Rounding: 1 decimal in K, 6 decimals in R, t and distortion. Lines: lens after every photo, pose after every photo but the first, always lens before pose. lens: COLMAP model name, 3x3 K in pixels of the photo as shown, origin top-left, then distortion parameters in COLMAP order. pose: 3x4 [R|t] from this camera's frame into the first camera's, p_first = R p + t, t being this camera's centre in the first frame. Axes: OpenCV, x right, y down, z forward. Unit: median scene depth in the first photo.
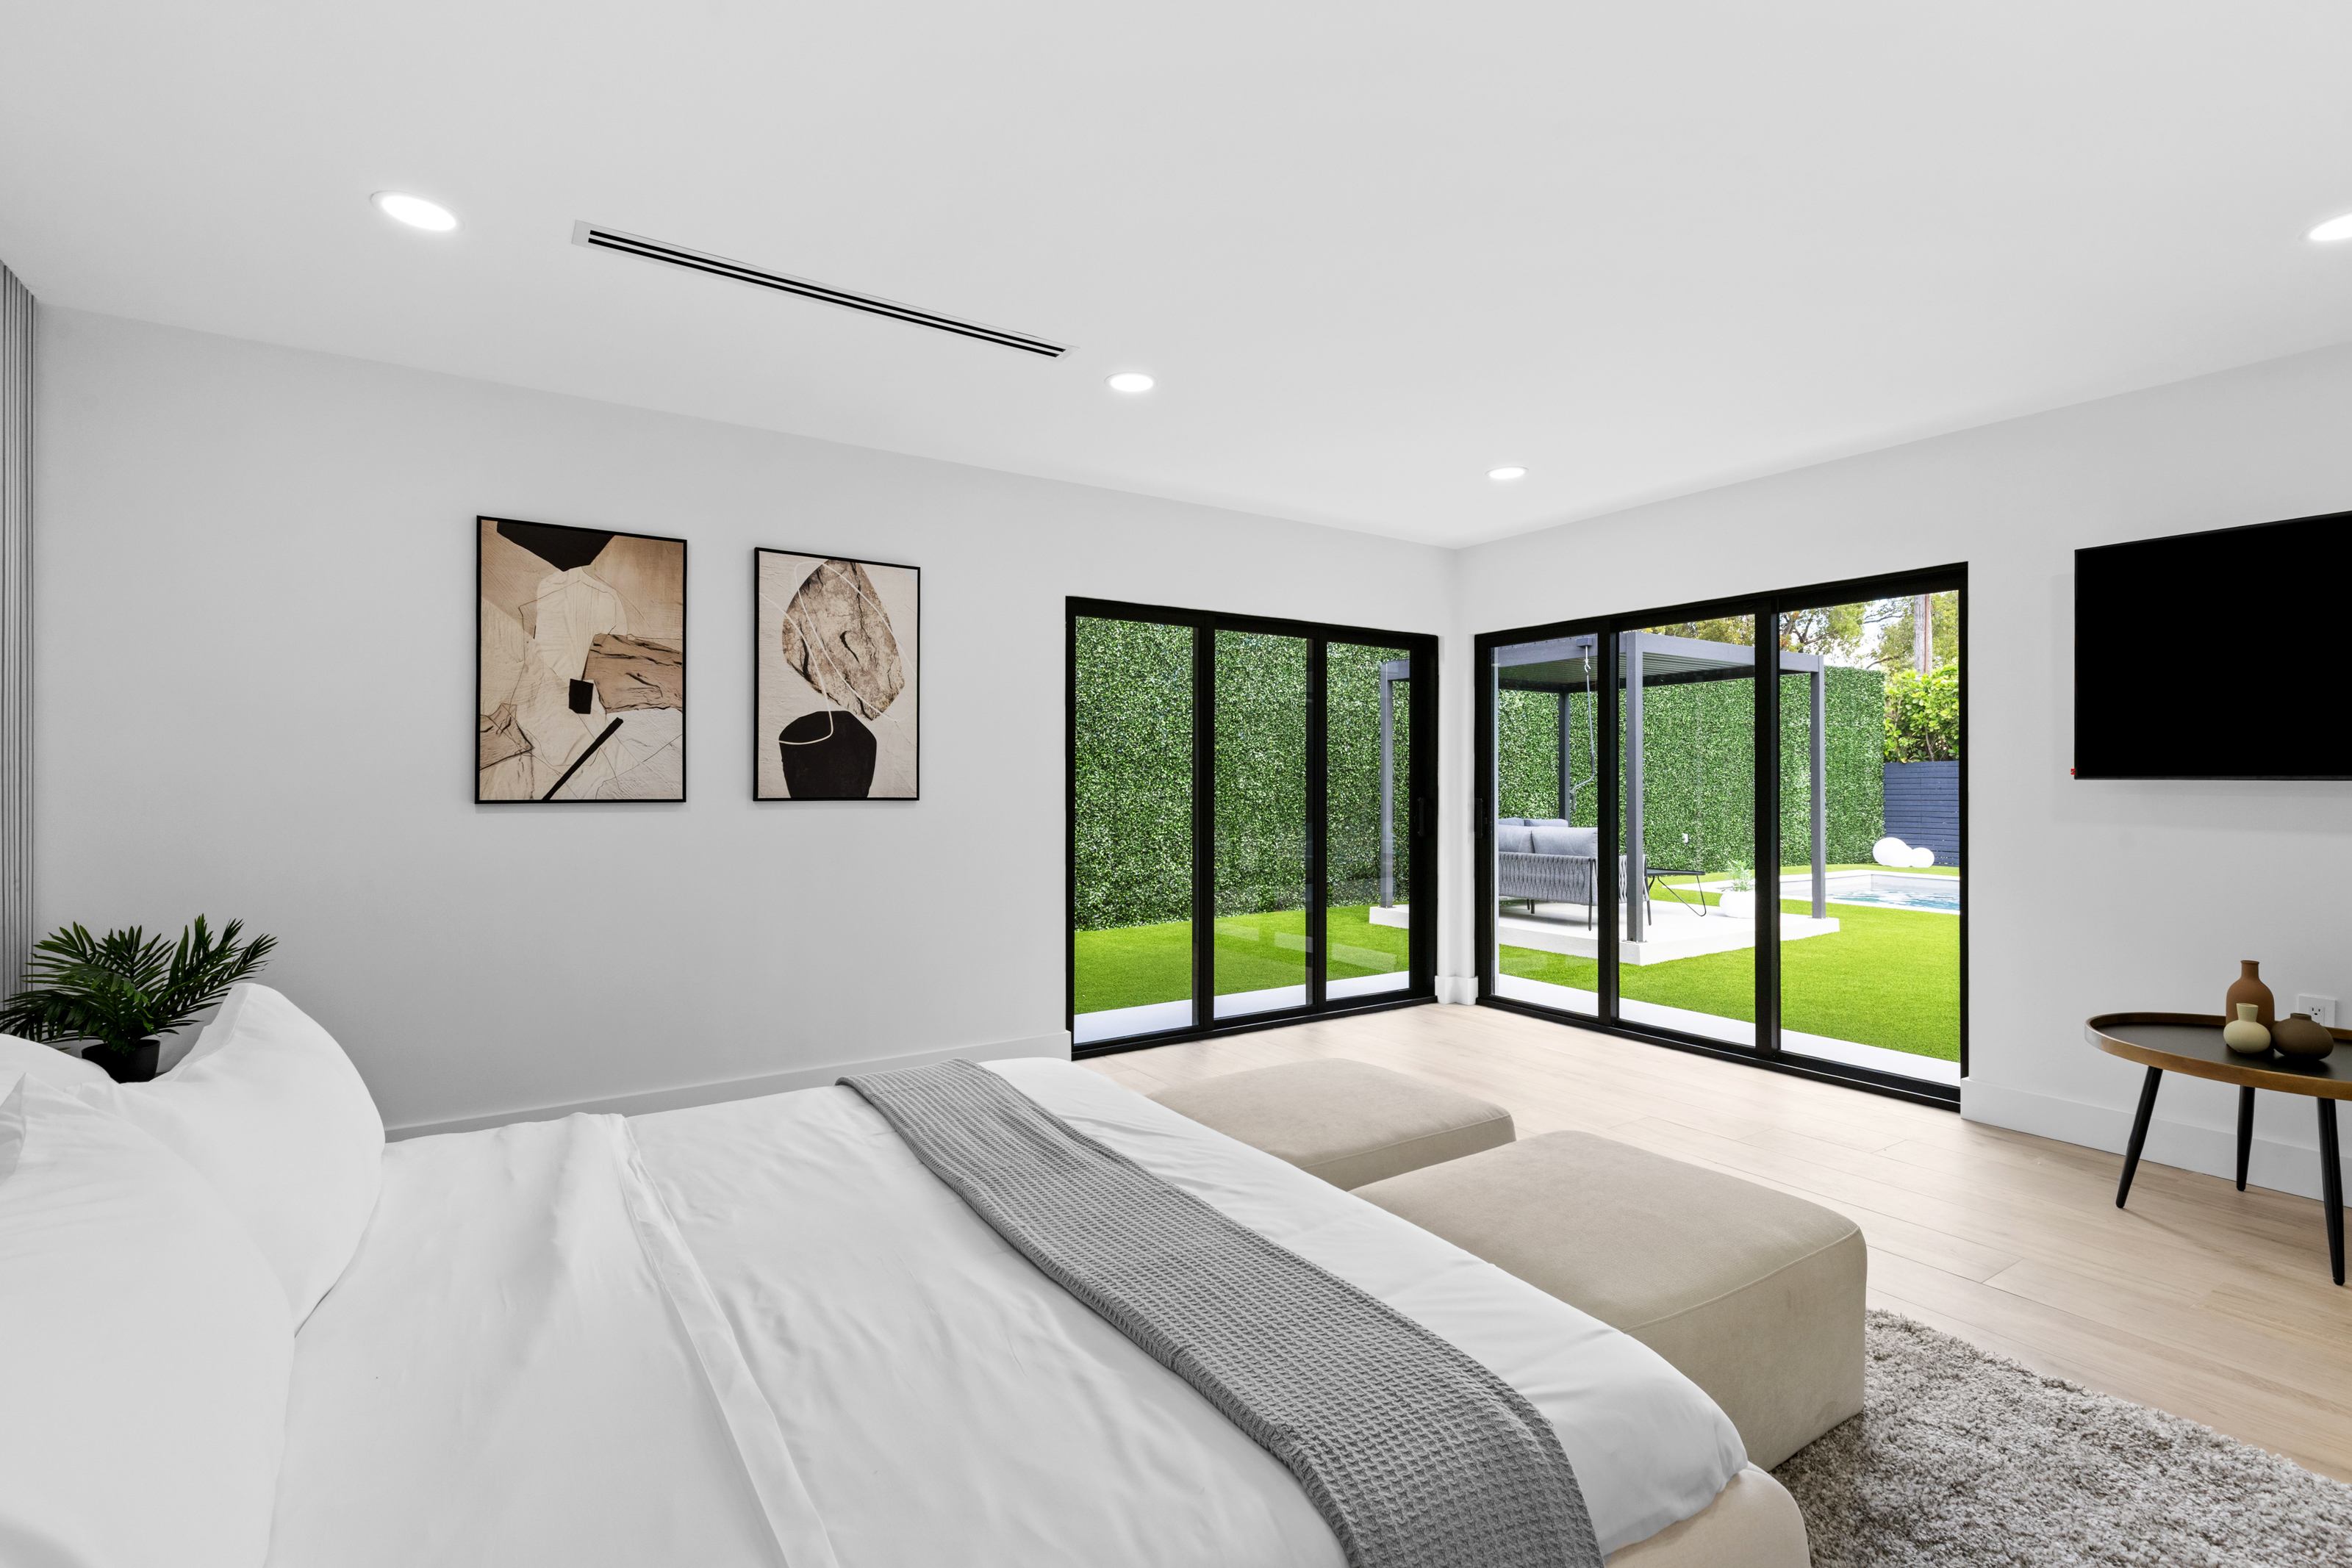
lens RADIAL K [[1079.6, 0, 1182.8], [0, 1079.6, 779.1], [0, 0, 1]] dist [0.006149, -0.000558]
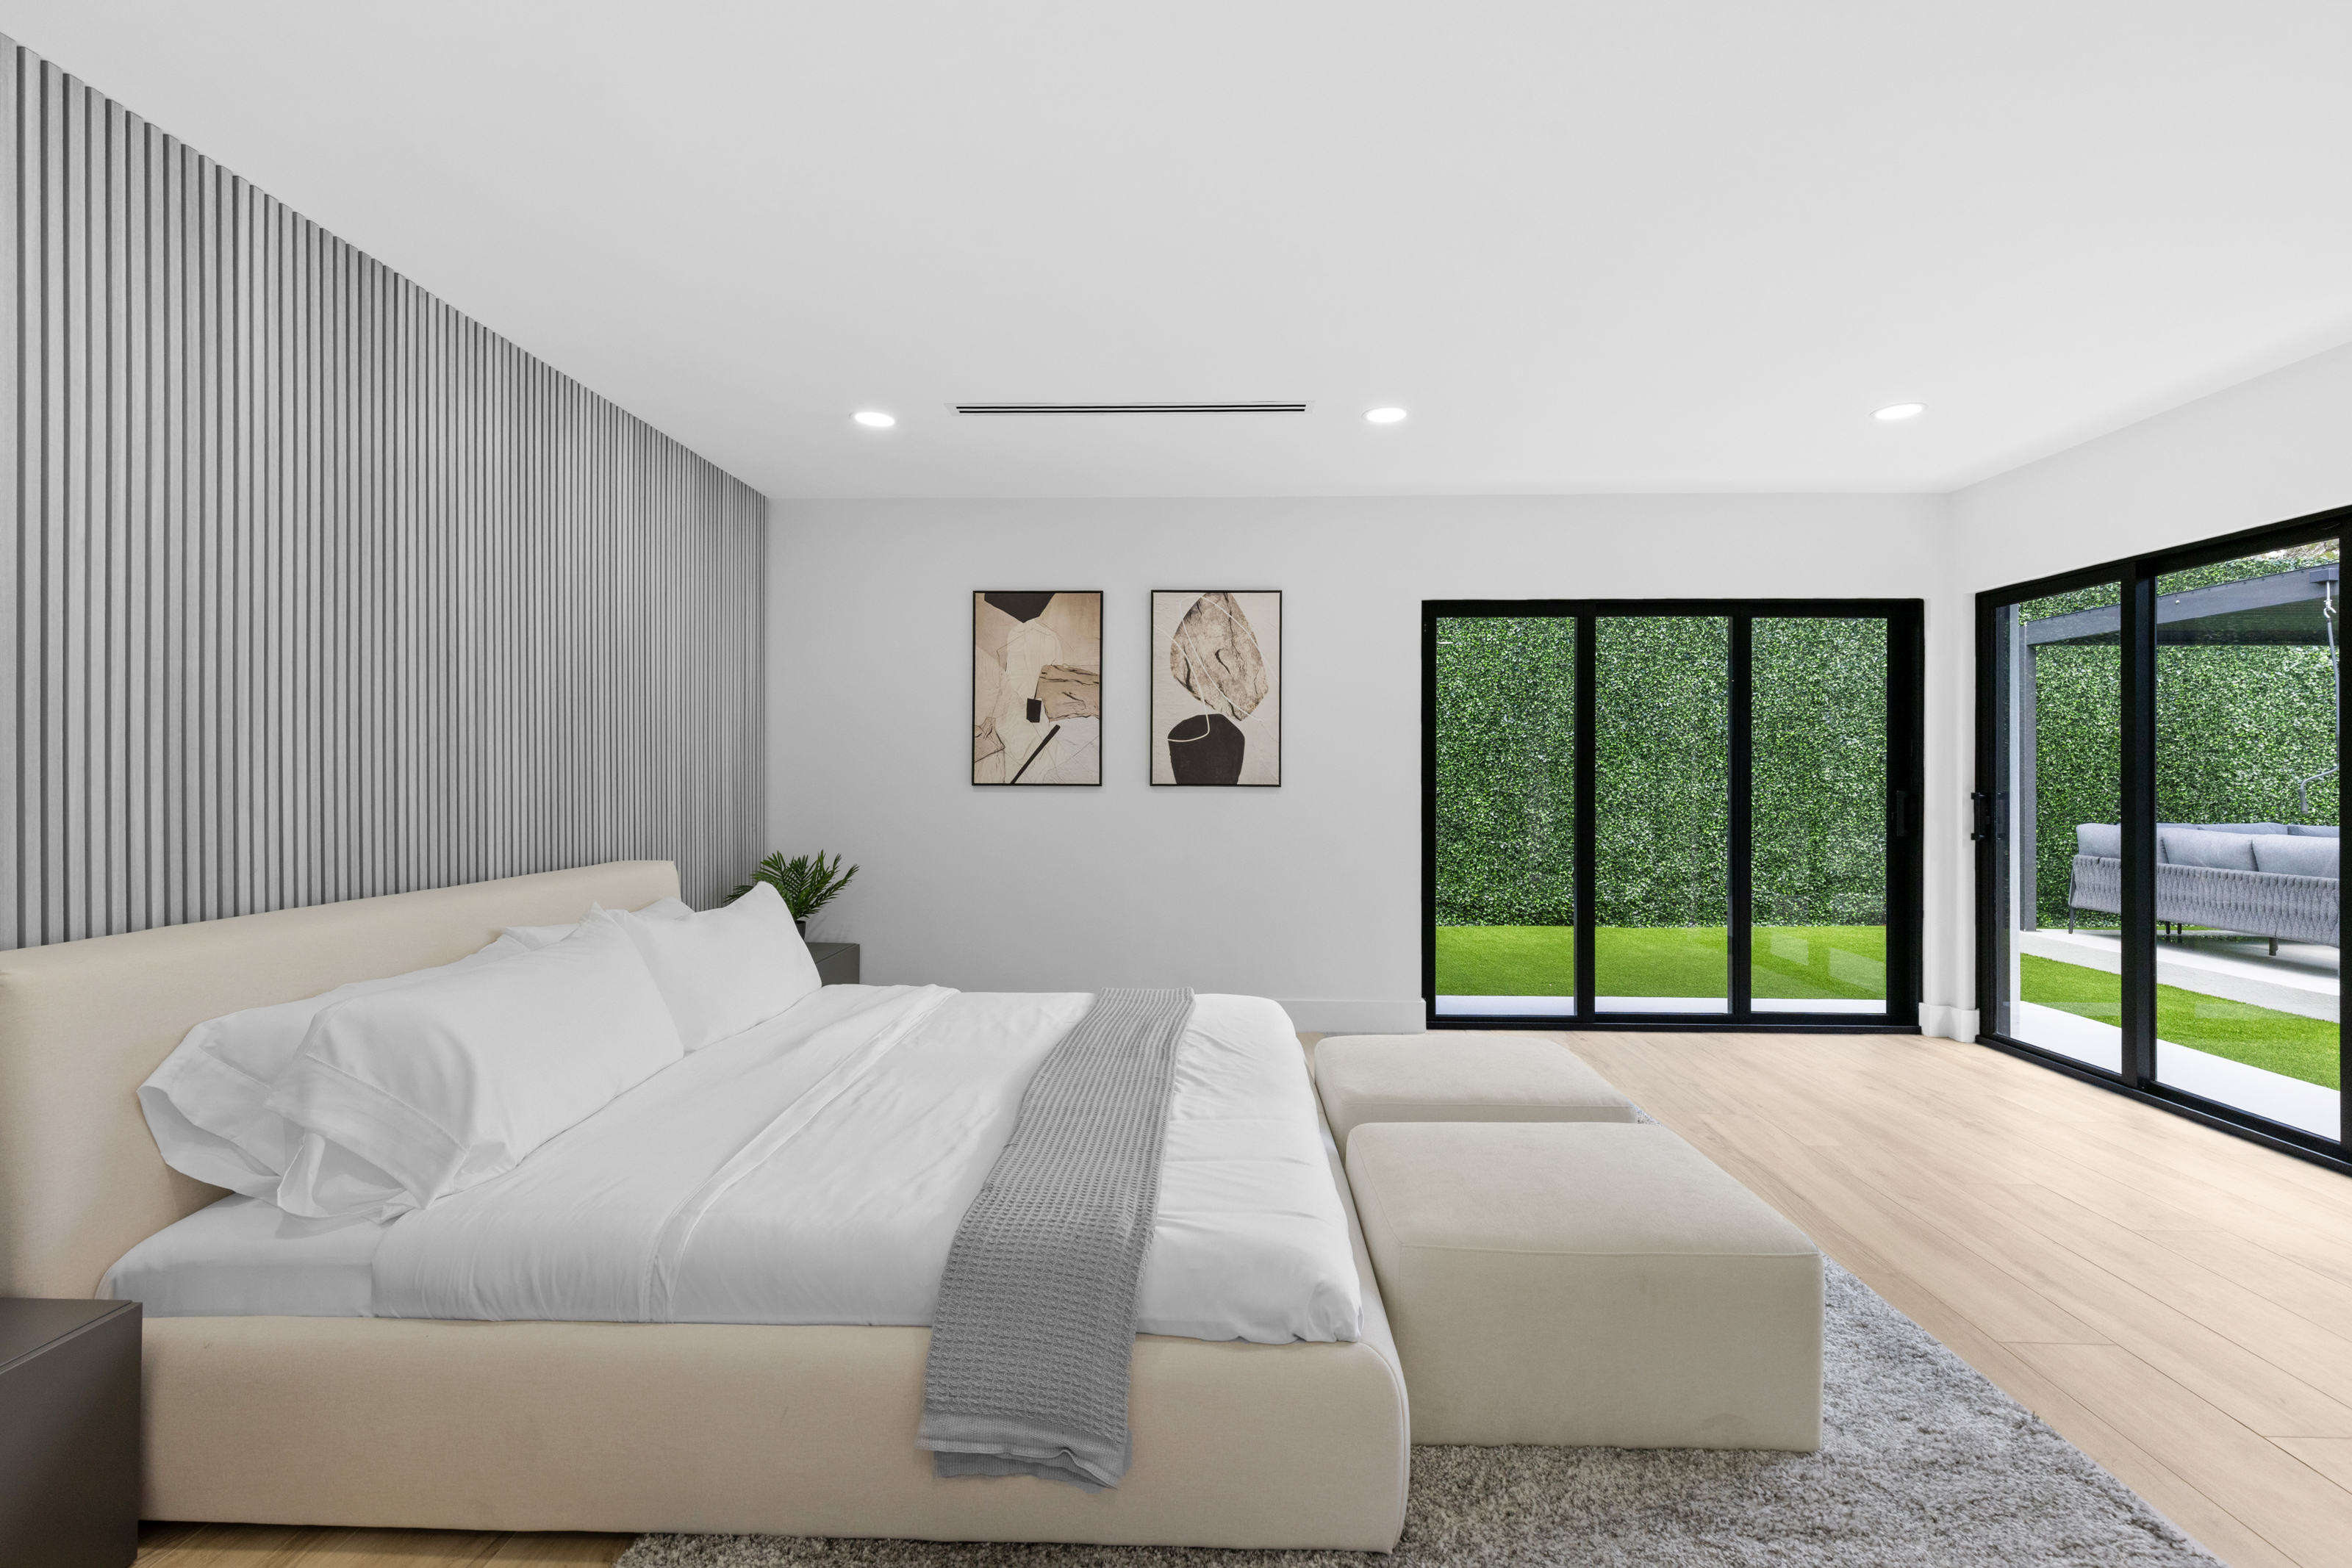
lens RADIAL K [[1079.6, 0, 1180.6], [0, 1079.6, 767.5], [0, 0, 1]] dist [0.006149, -0.000558]
pose [[0.817269, -0.001044, -0.576255, 0.316008], [-0.000027, 0.999998, -0.001850, 0.000435], [0.576256, 0.001527, 0.817268, -0.029366]]
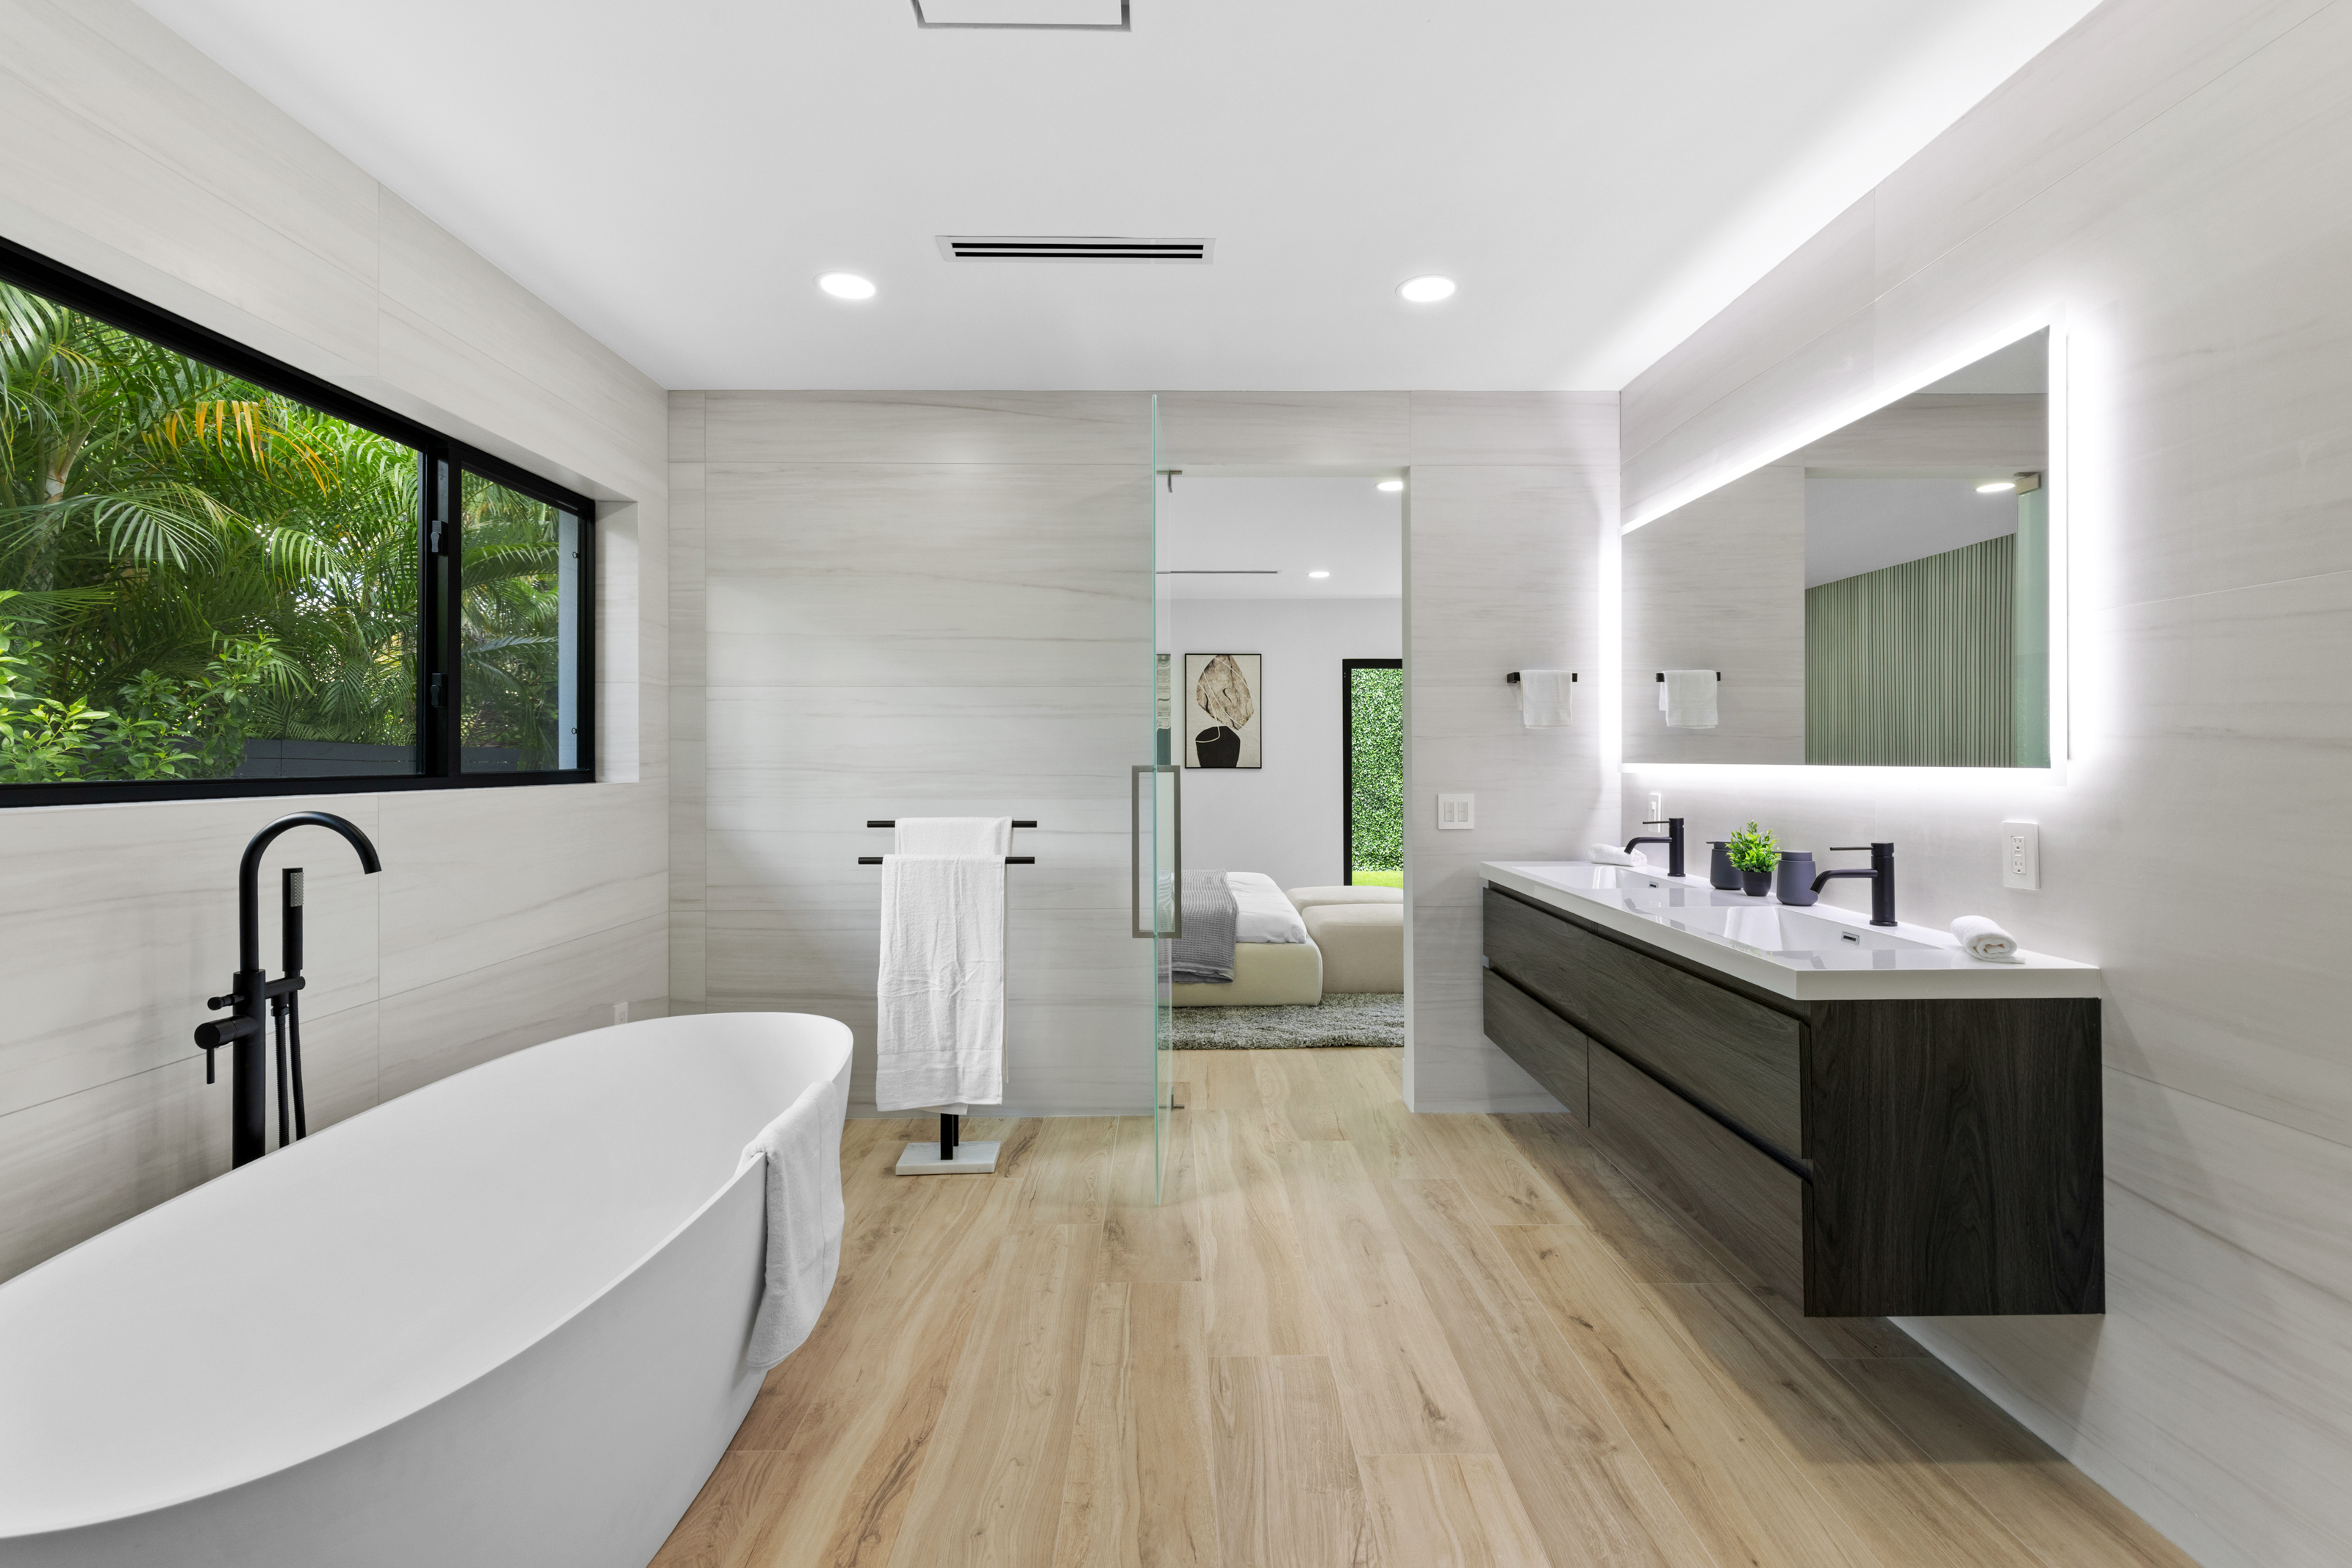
lens RADIAL K [[1079.6, 0, 1185.5], [0, 1079.6, 767.4], [0, 0, 1]] dist [0.006149, -0.000558]
pose [[0.844852, -0.002213, -0.534996, 0.655946], [0.008596, 0.999919, 0.009438, -0.002356], [0.534931, -0.012573, 0.844802, -0.722287]]
